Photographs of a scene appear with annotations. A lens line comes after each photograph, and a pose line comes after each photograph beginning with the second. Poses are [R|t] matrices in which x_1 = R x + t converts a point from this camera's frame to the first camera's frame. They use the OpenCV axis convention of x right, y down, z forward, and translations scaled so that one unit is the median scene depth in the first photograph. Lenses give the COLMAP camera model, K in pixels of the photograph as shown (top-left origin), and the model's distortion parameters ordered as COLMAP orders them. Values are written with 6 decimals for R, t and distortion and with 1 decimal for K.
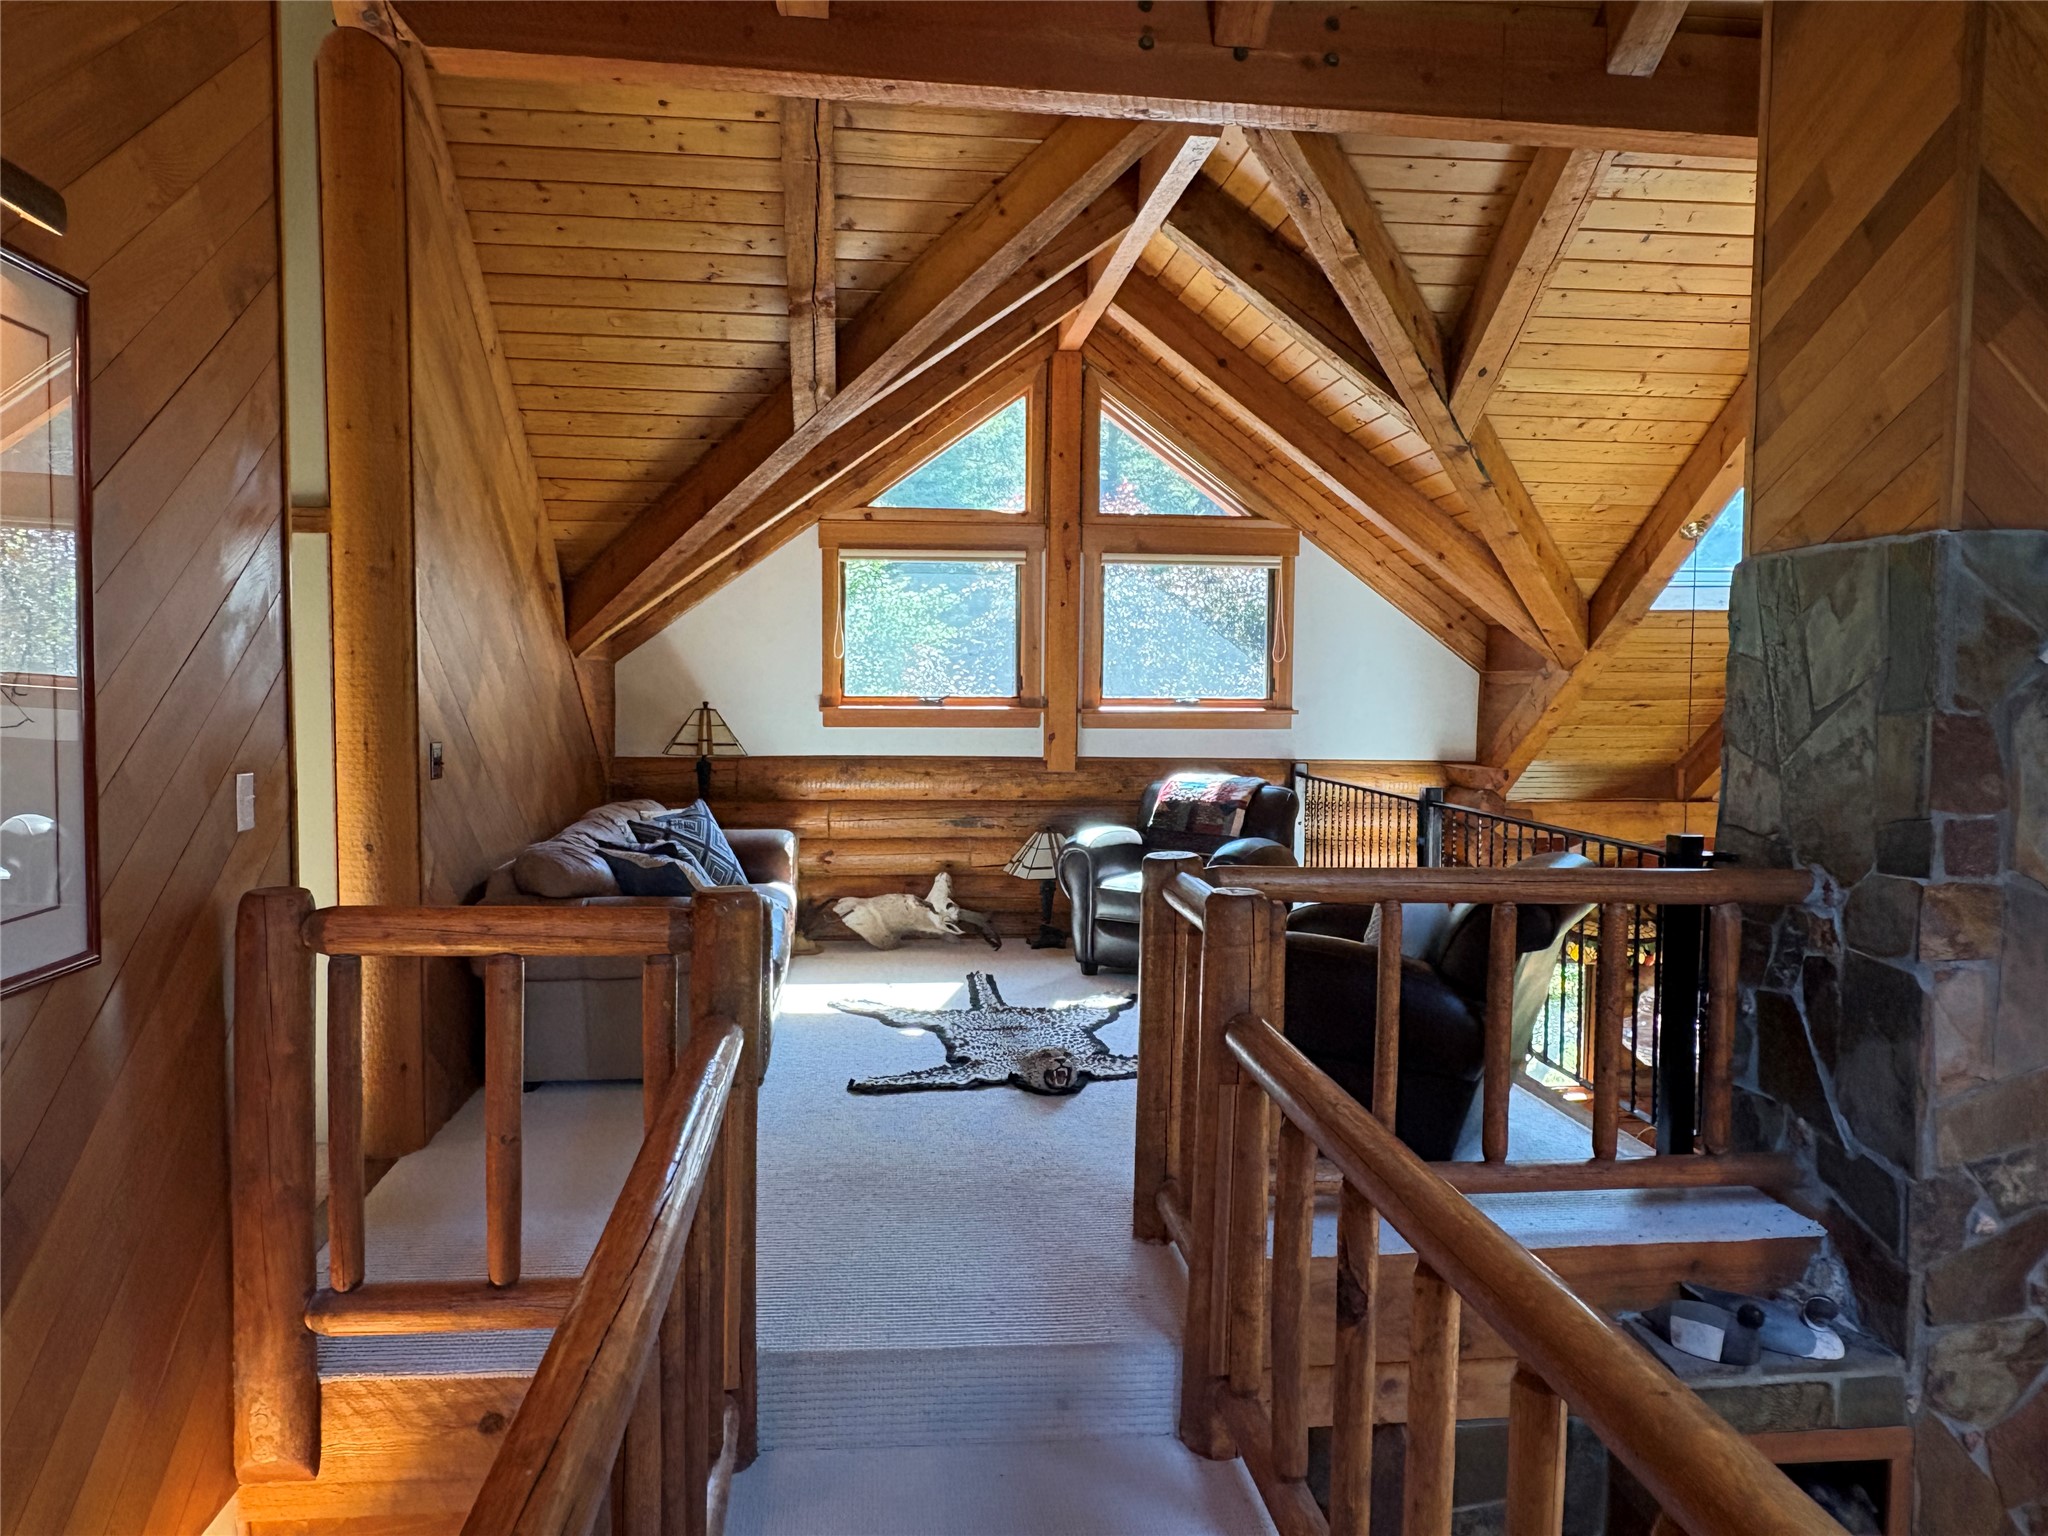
lens RADIAL K [[1468.0, 0, 1025.2], [0, 1468.0, 767.5], [0, 0, 1]] dist [-0.000088, -0.001324]
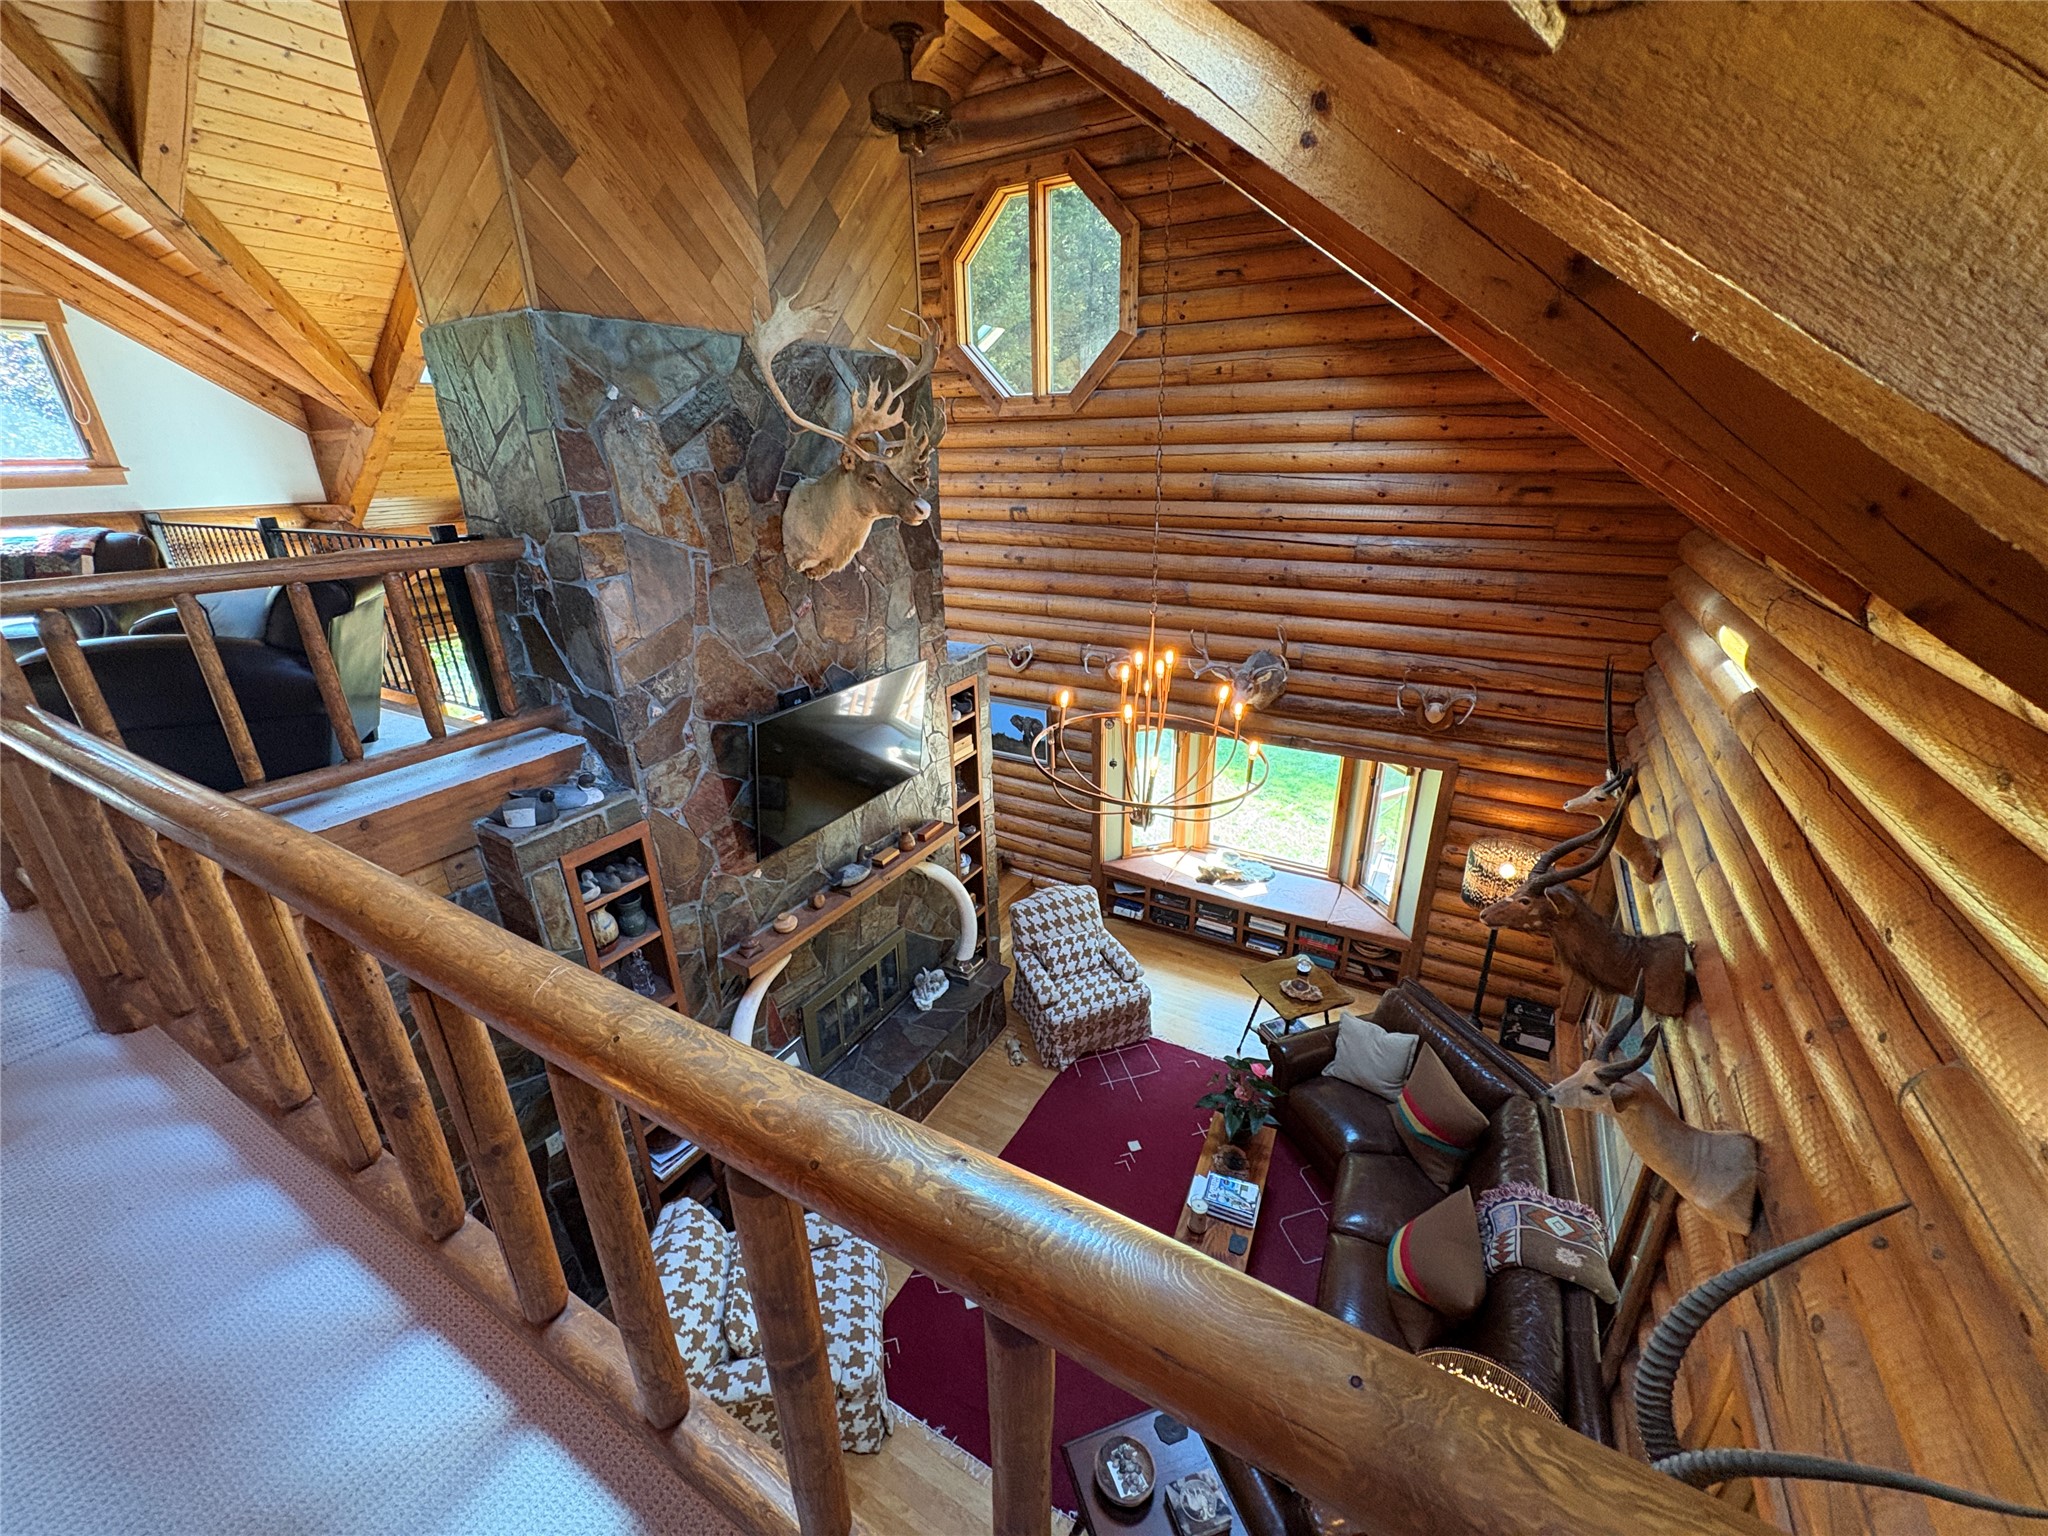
lens RADIAL K [[811.8, 0, 1031.3], [0, 811.8, 767.1], [0, 0, 1]] dist [0.002398, -0.000053]
pose [[0.588697, -0.315487, 0.744247, 0.107748], [0.074328, 0.937921, 0.338792, 0.046008], [-0.804930, -0.144127, 0.575600, -0.038861]]
